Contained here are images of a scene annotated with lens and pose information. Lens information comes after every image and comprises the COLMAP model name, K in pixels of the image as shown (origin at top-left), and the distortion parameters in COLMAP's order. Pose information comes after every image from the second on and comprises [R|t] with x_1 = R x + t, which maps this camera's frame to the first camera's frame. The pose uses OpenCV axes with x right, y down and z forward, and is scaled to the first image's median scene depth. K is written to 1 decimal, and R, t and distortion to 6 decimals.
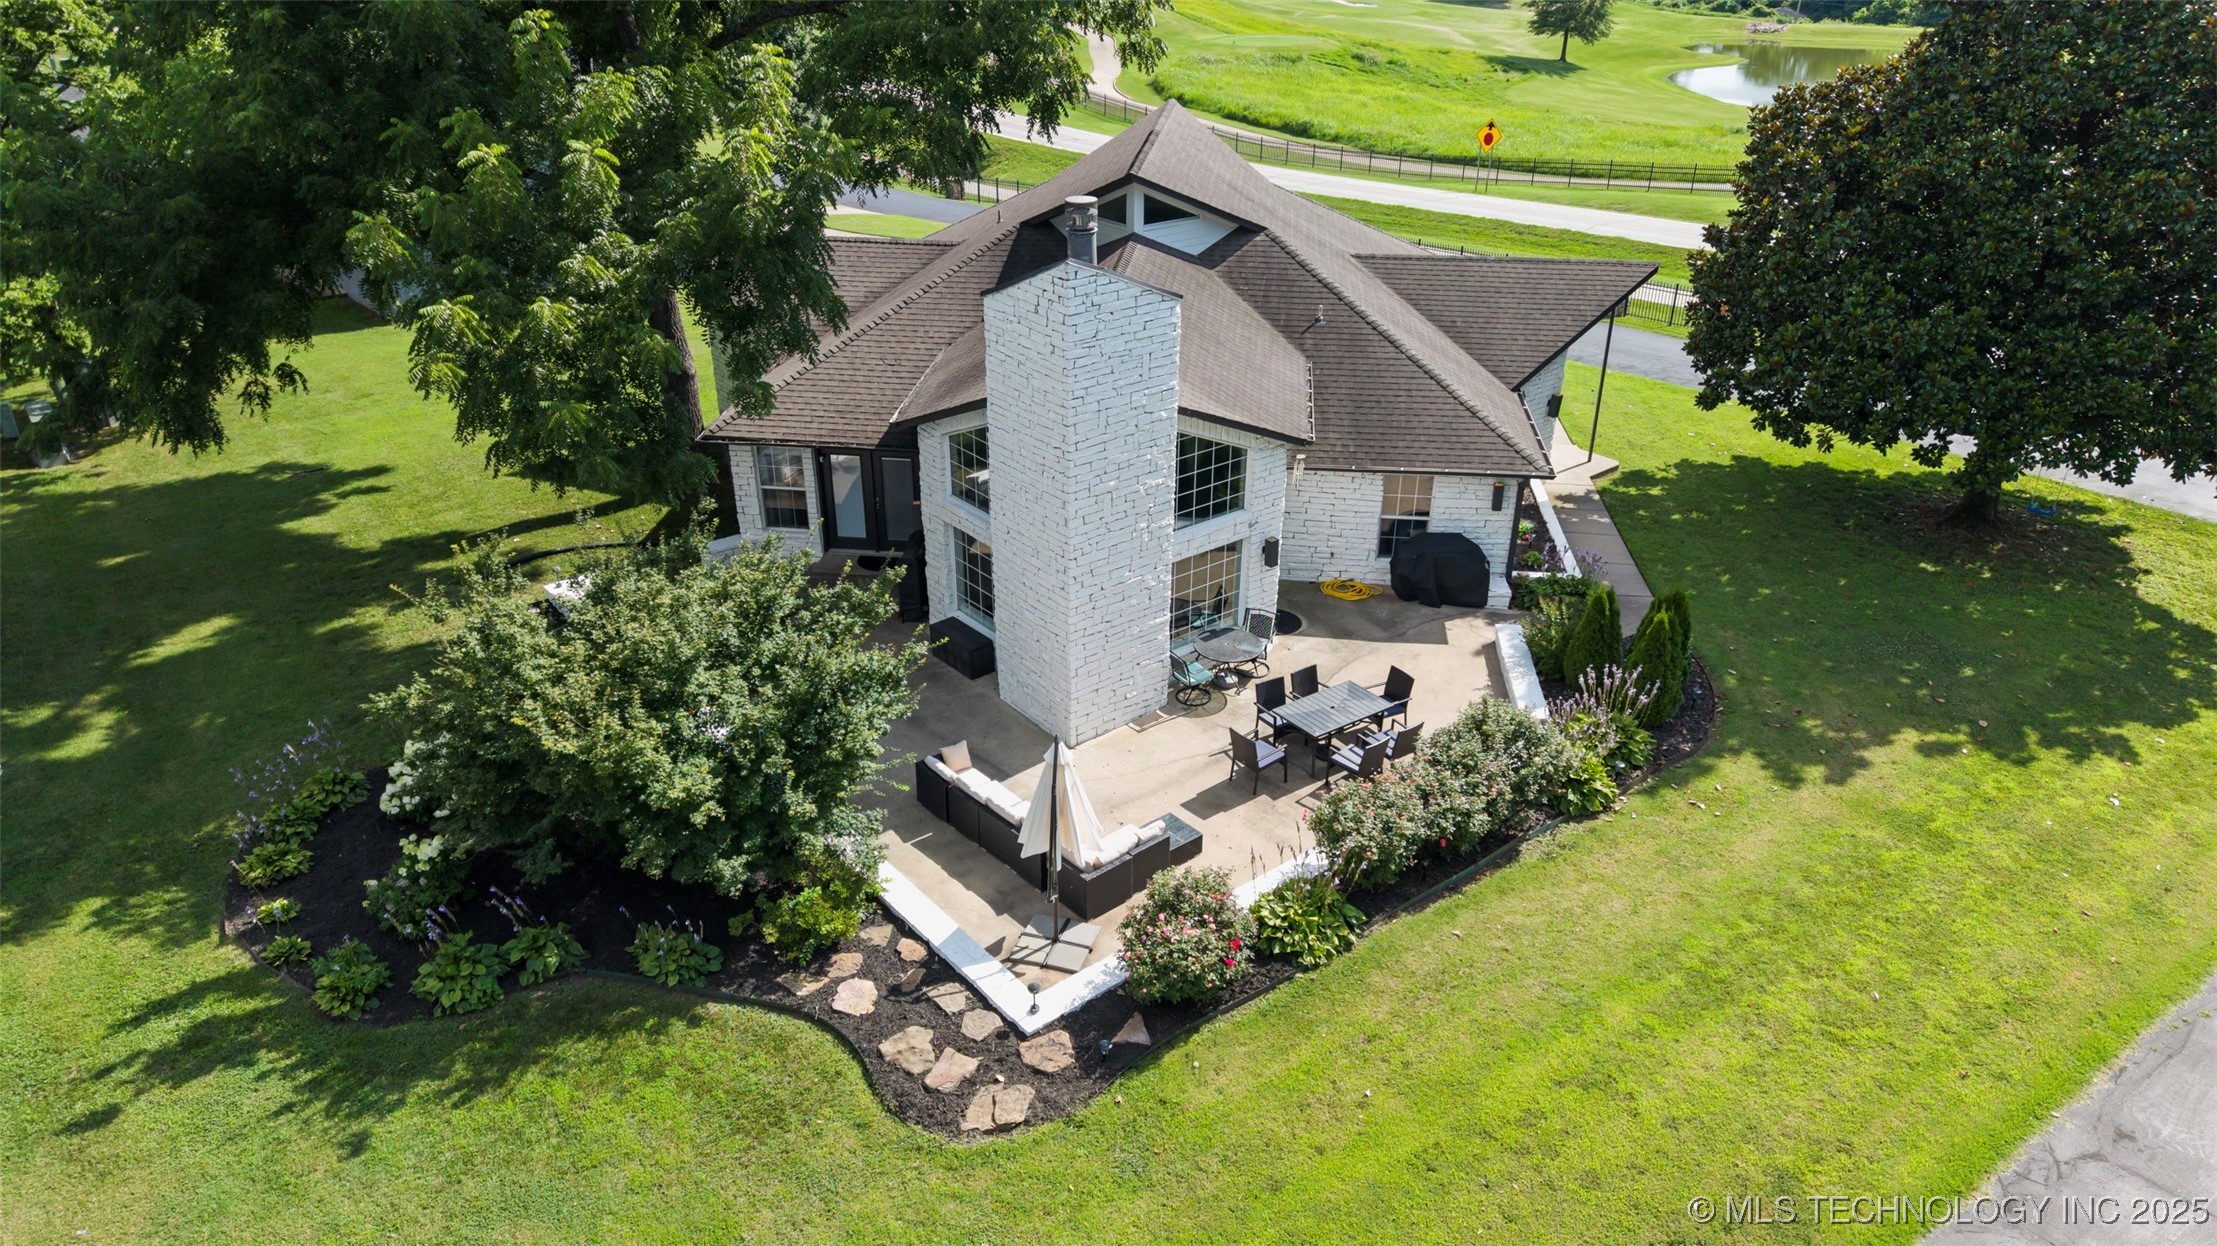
lens RADIAL K [[1506.5, 0, 1147.0], [0, 1506.5, 630.3], [0, 0, 1]] dist [0.022352, -0.000907]
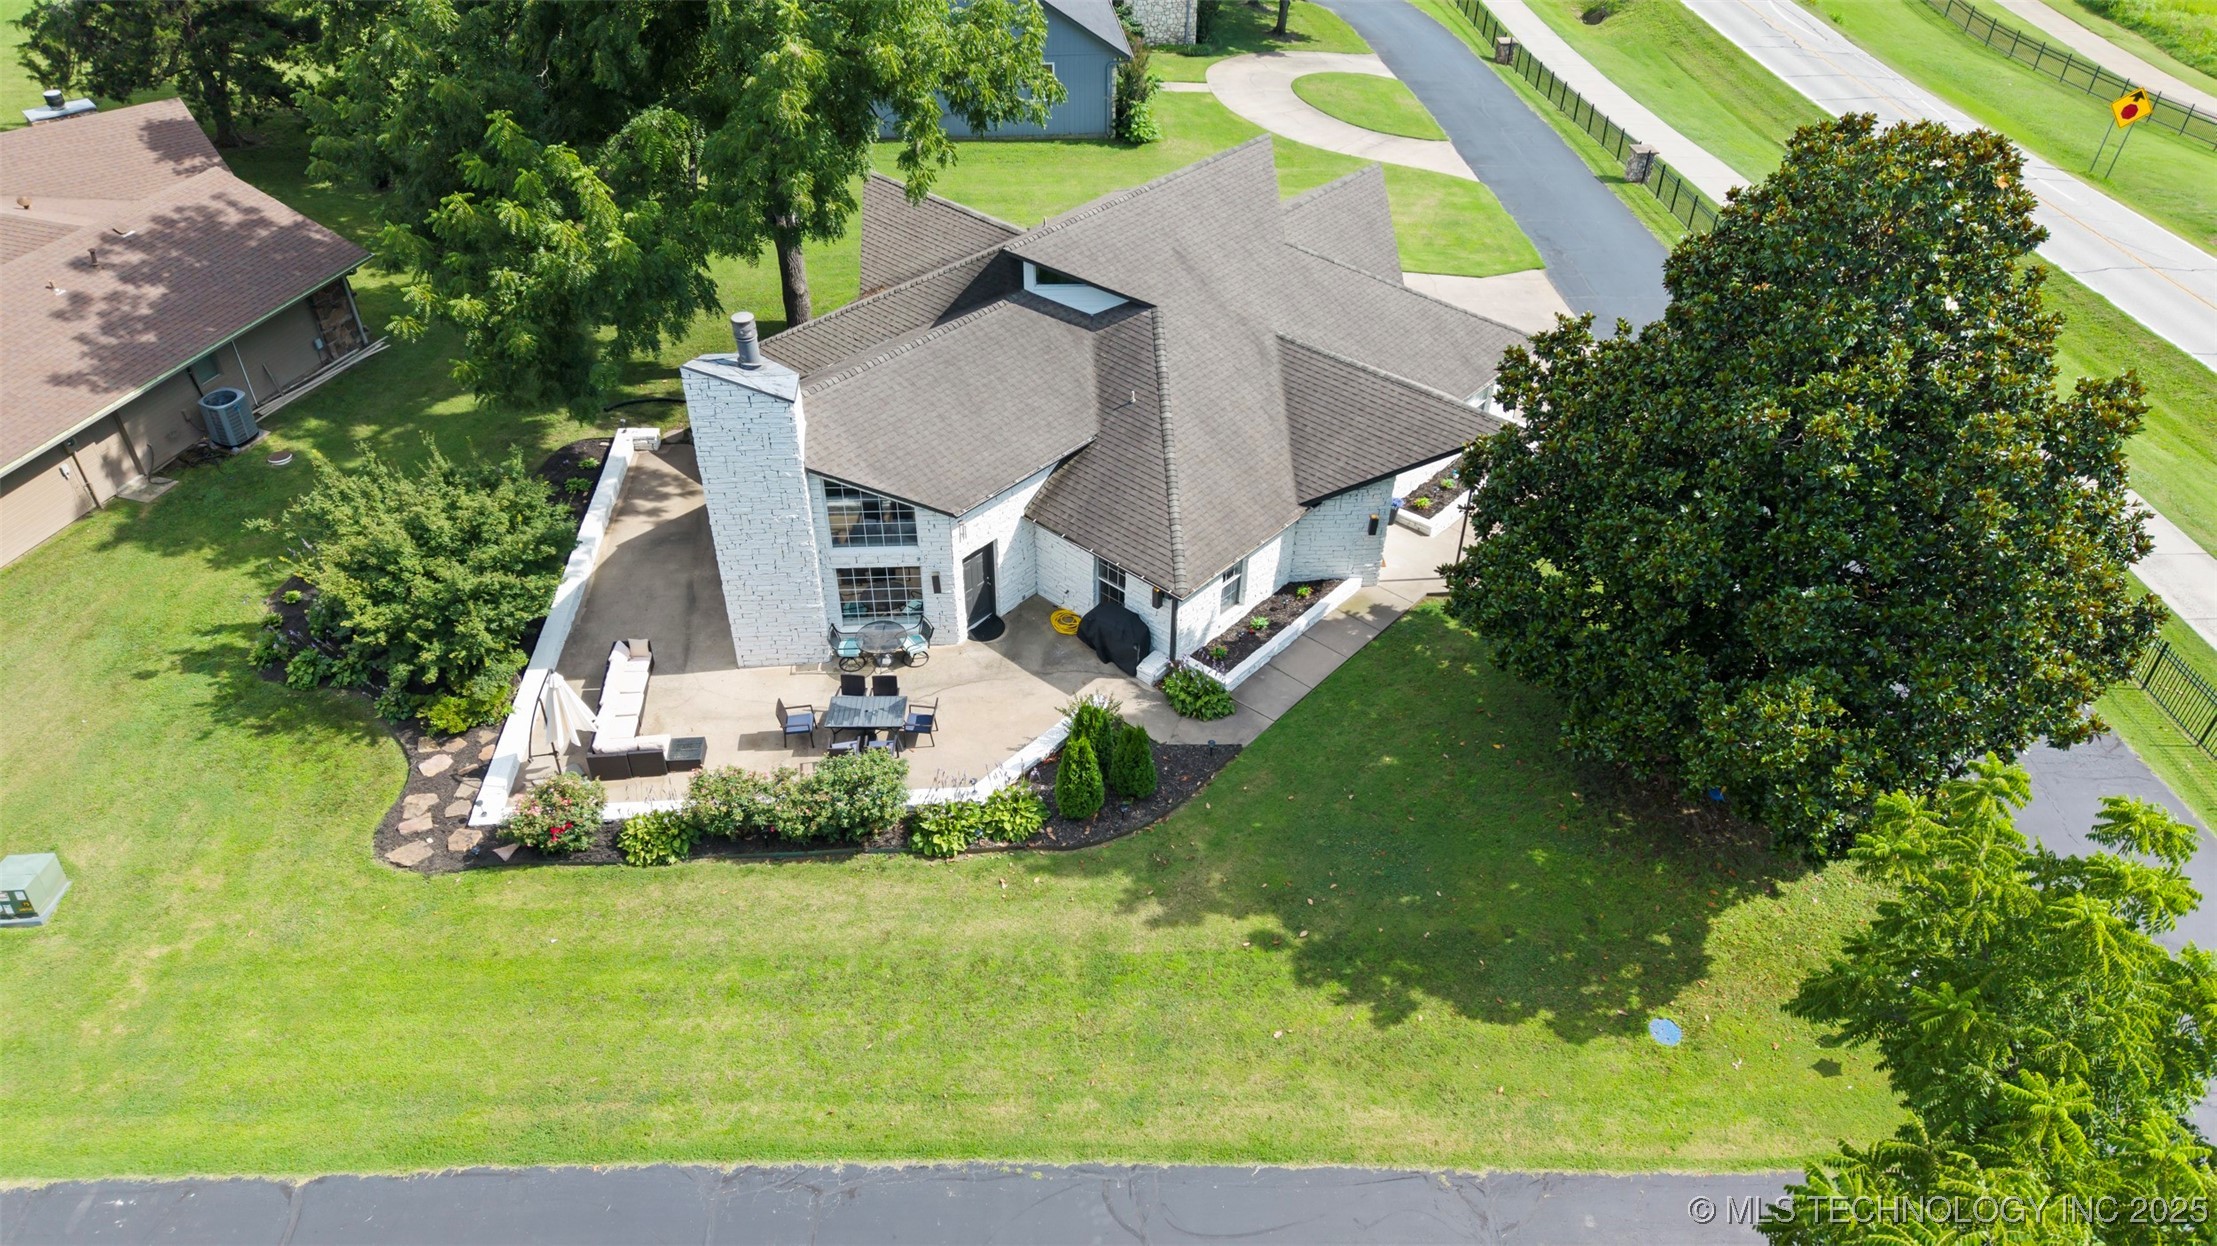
lens RADIAL K [[1481.4, 0, 1108.5], [0, 1481.4, 623.0], [0, 0, 1]] dist [0.001911, 0.001473]
pose [[0.803554, 0.356081, -0.476977, 0.925573], [-0.266232, 0.931714, 0.247042, -0.420389], [0.532373, -0.071525, 0.843483, -0.015826]]
